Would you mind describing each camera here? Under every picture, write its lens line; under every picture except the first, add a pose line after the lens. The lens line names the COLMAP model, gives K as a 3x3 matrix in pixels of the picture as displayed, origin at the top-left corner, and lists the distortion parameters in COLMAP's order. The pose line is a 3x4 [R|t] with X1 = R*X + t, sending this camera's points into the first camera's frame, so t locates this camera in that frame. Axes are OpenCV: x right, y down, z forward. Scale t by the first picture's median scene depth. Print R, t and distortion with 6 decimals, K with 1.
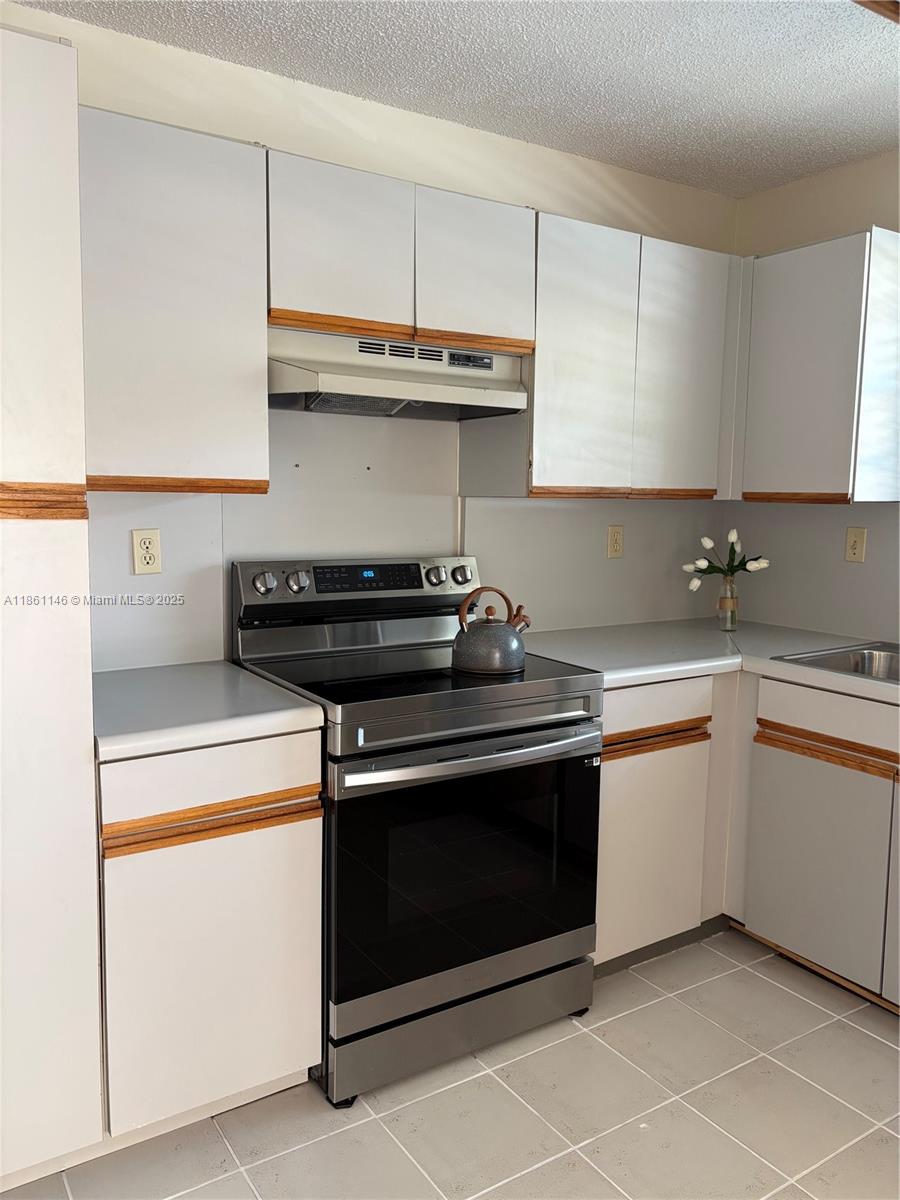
lens RADIAL K [[913.2, 0, 450.0], [0, 913.2, 600.0], [0, 0, 1]] dist [0.012712, 0.002320]
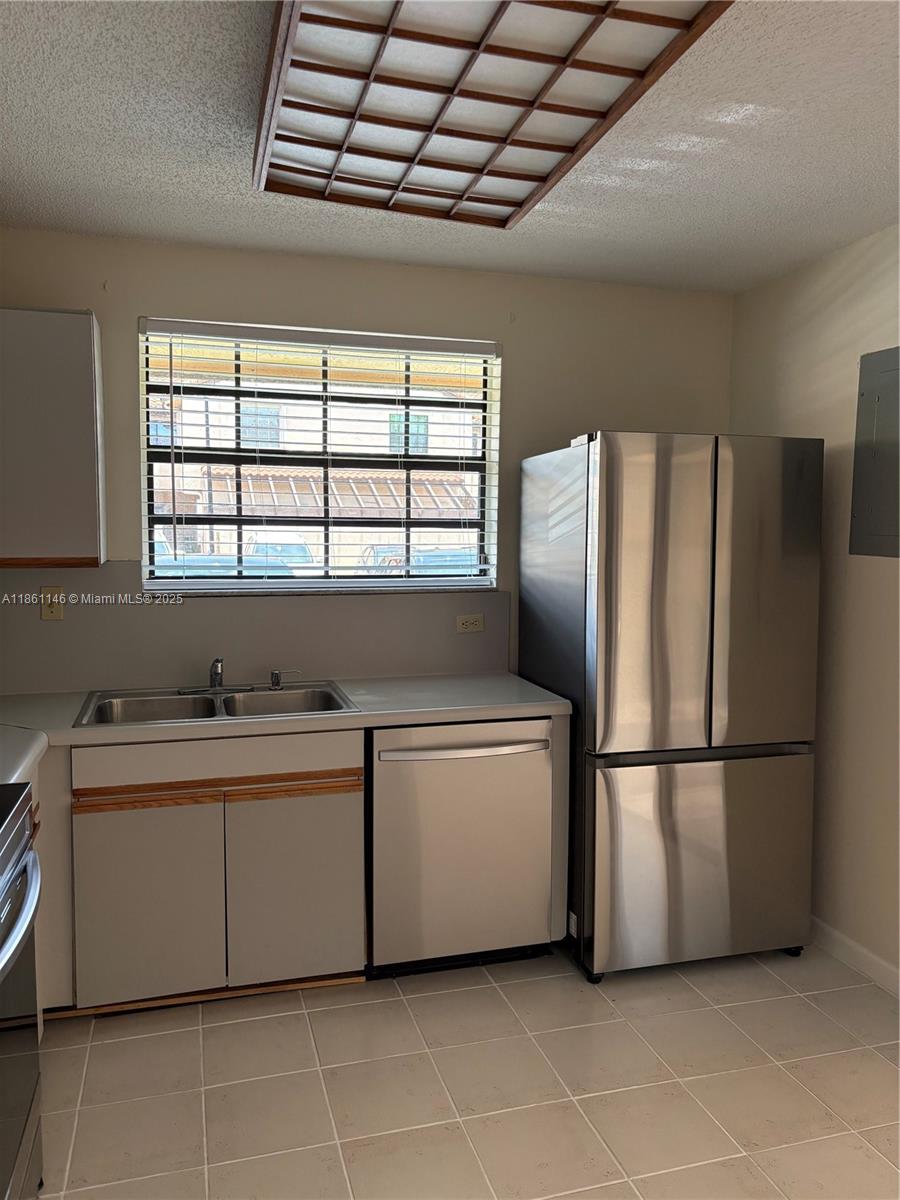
lens RADIAL K [[887.9, 0, 496.4], [0, 887.9, 603.0], [0, 0, 1]] dist [-0.001524, -0.004320]
pose [[0.275009, -0.092685, 0.956964, -0.438219], [0.108405, 0.991985, 0.064923, -0.083035], [-0.955311, 0.085885, 0.282852, 0.293344]]
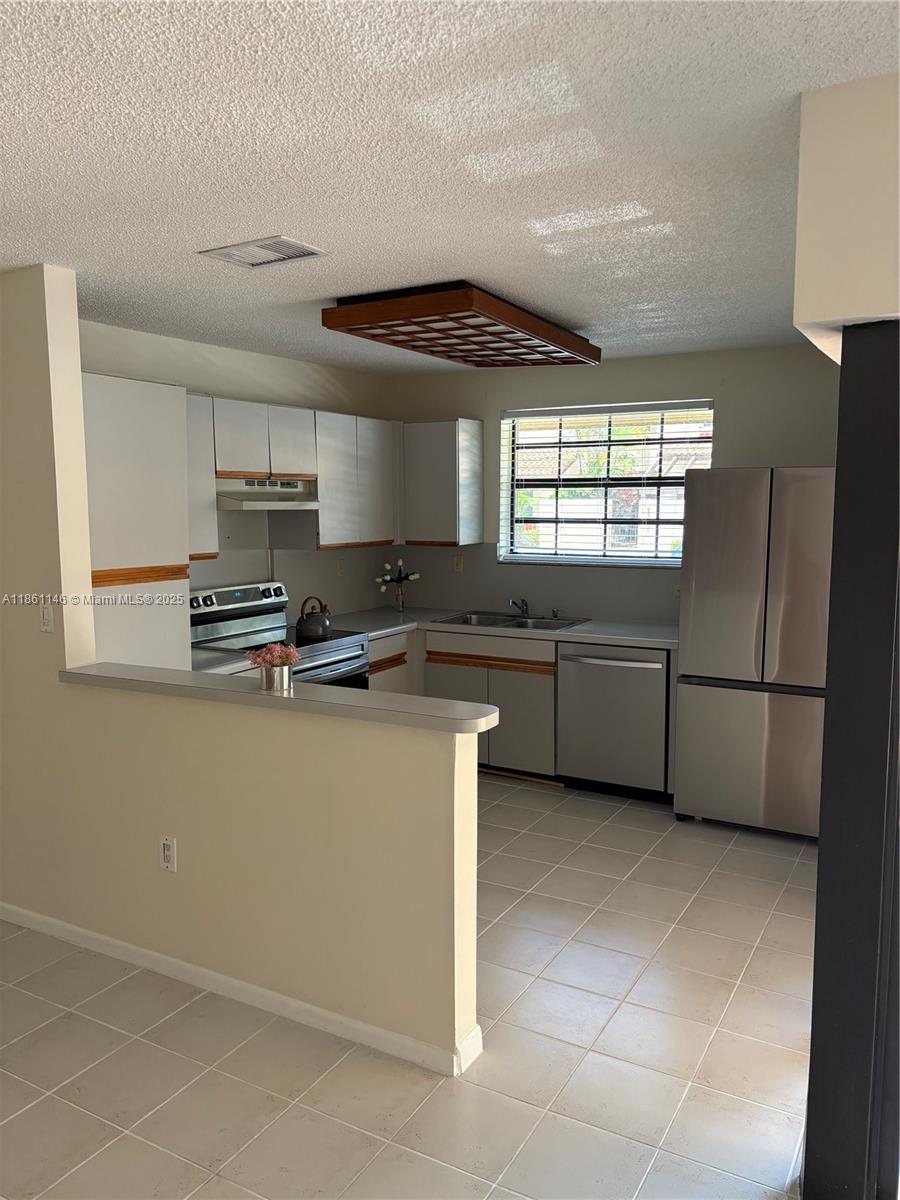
lens RADIAL K [[913.2, 0, 450.0], [0, 913.2, 600.0], [0, 0, 1]] dist [0.012712, 0.002320]
pose [[0.886718, -0.069300, 0.457087, -0.579607], [0.070686, 0.997399, 0.014092, -0.012687], [-0.456875, 0.019814, 0.889310, -0.910307]]
